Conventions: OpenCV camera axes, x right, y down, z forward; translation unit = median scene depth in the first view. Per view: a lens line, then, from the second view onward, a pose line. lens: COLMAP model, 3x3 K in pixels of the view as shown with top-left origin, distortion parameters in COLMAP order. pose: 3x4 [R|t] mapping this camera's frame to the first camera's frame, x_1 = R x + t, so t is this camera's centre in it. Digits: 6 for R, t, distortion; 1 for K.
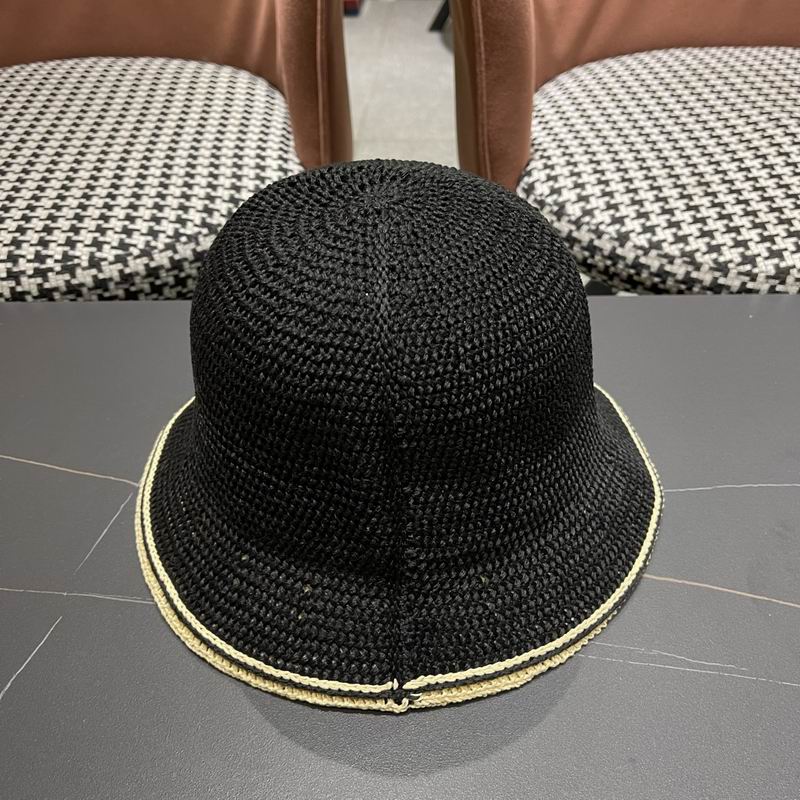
lens RADIAL K [[833.3, 0, 399.6], [0, 833.3, 408.6], [0, 0, 1]] dist [0.014829, 0.000000]
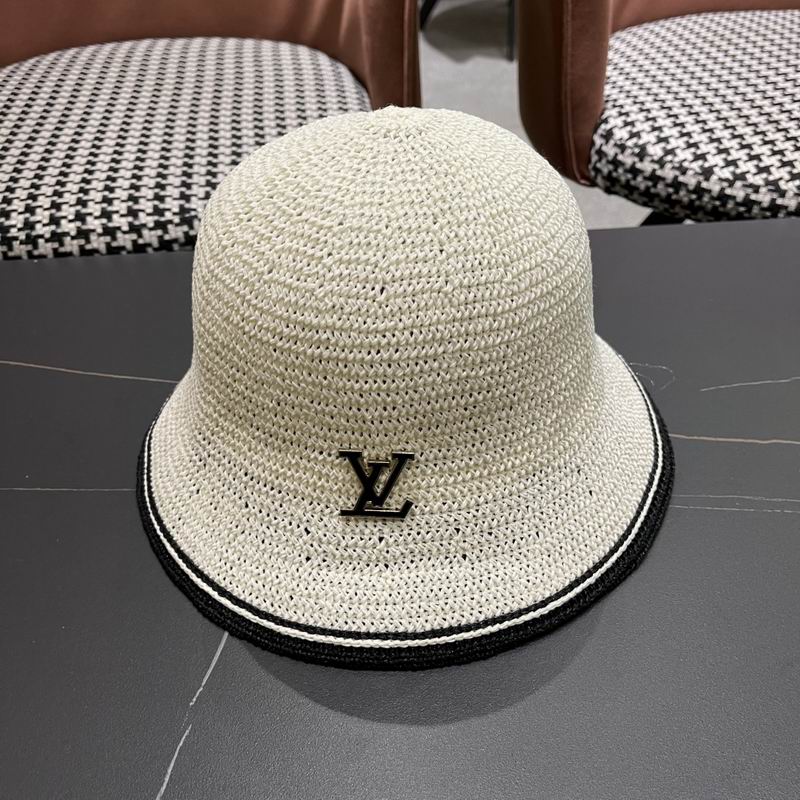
lens RADIAL K [[833.3, 0, 396.9], [0, 833.3, 401.5], [0, 0, 1]] dist [0.014829, 0.000000]
pose [[0.997670, -0.049820, 0.046612, -0.188387], [0.050951, 0.998427, -0.023393, 0.090780], [-0.045374, 0.025714, 0.998639, -0.038704]]
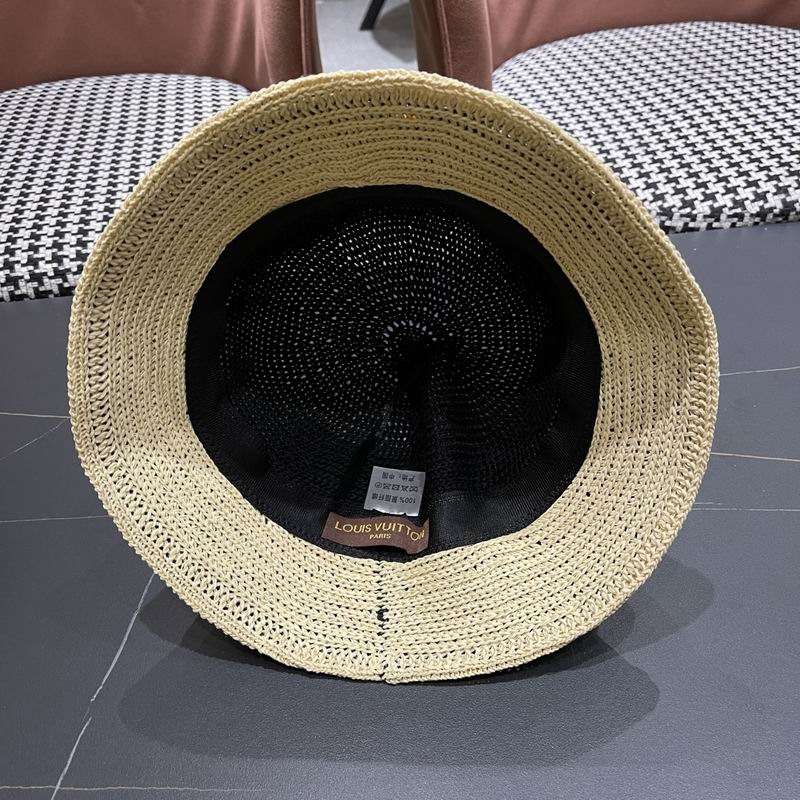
lens RADIAL K [[833.3, 0, 406.2], [0, 833.3, 411.3], [0, 0, 1]] dist [0.014829, 0.000000]
pose [[0.992830, -0.101488, 0.063165, -0.081794], [0.101112, 0.994833, 0.009129, 0.061145], [-0.063765, -0.002677, 0.997961, -0.155210]]
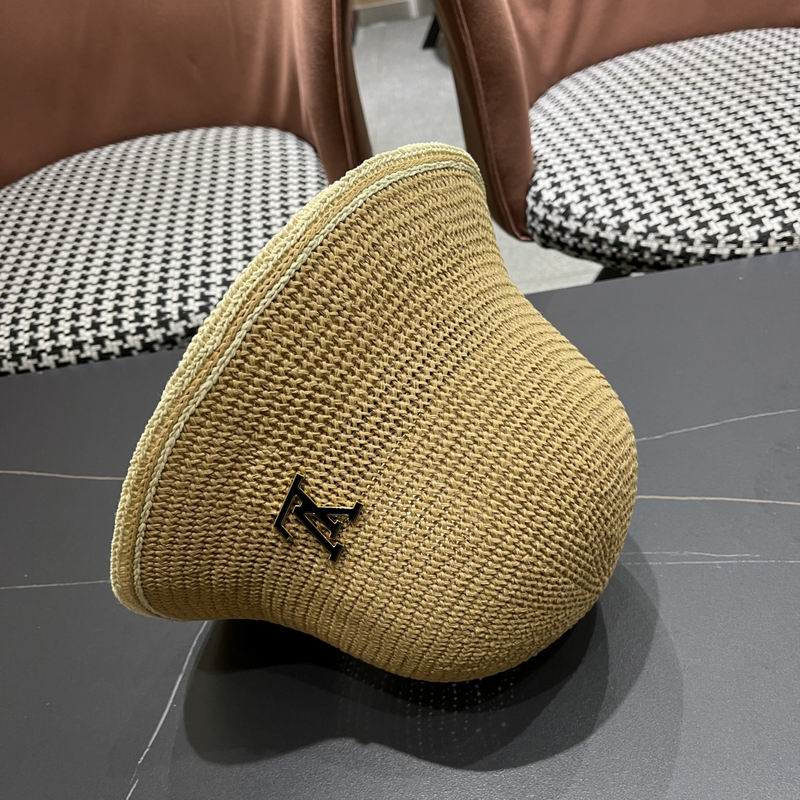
lens RADIAL K [[833.3, 0, 402.5], [0, 833.3, 409.7], [0, 0, 1]] dist [0.014829, 0.000000]
pose [[0.988770, -0.141979, -0.046656, -0.018328], [0.141589, 0.989858, -0.011579, 0.016714], [0.047827, 0.004843, 0.998844, -0.171541]]
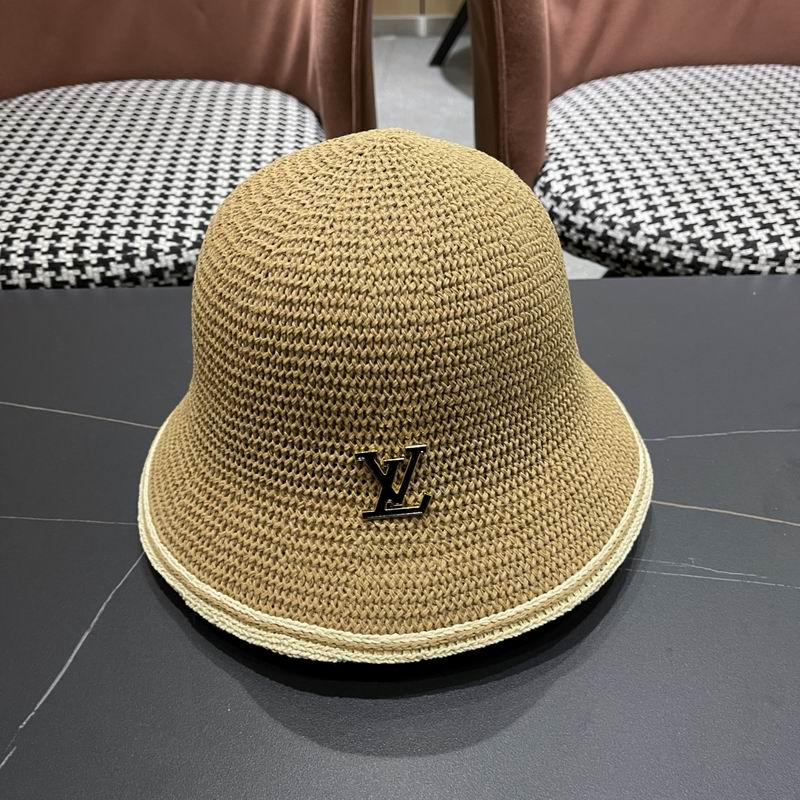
lens RADIAL K [[833.3, 0, 395.1], [0, 833.3, 393.7], [0, 0, 1]] dist [0.014829, 0.000000]
pose [[0.999968, -0.007701, 0.002055, -0.049013], [0.007808, 0.998243, -0.058735, 0.073292], [-0.001599, 0.058749, 0.998271, -0.078186]]
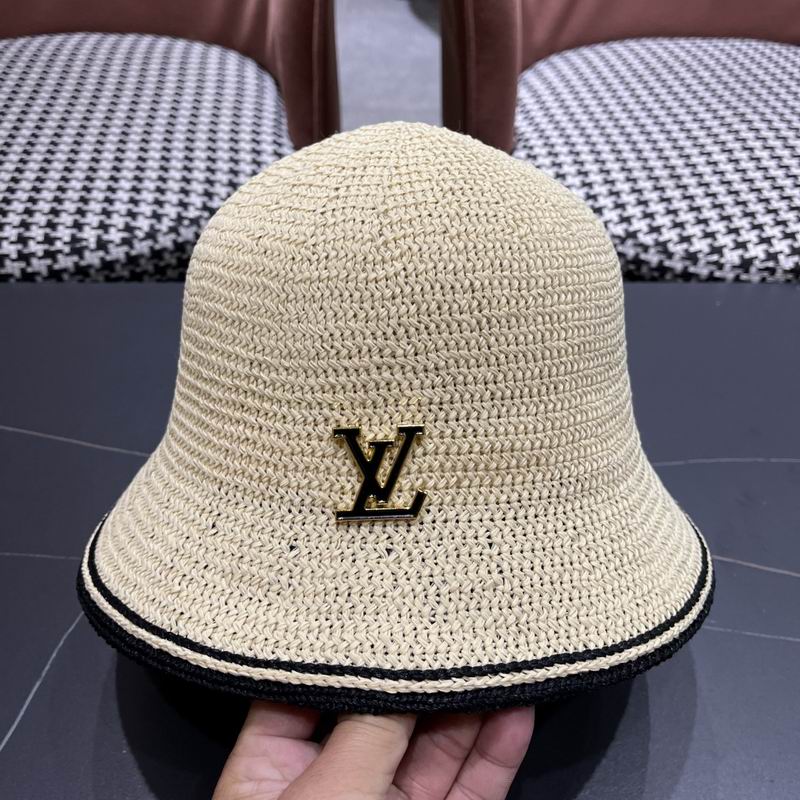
lens RADIAL K [[833.3, 0, 399.0], [0, 833.3, 402.3], [0, 0, 1]] dist [0.014829, 0.000000]
pose [[0.998701, 0.002160, 0.050900, -0.045870], [-0.004029, 0.999320, 0.036642, -0.017471], [-0.050786, -0.036799, 0.998031, -0.065625]]
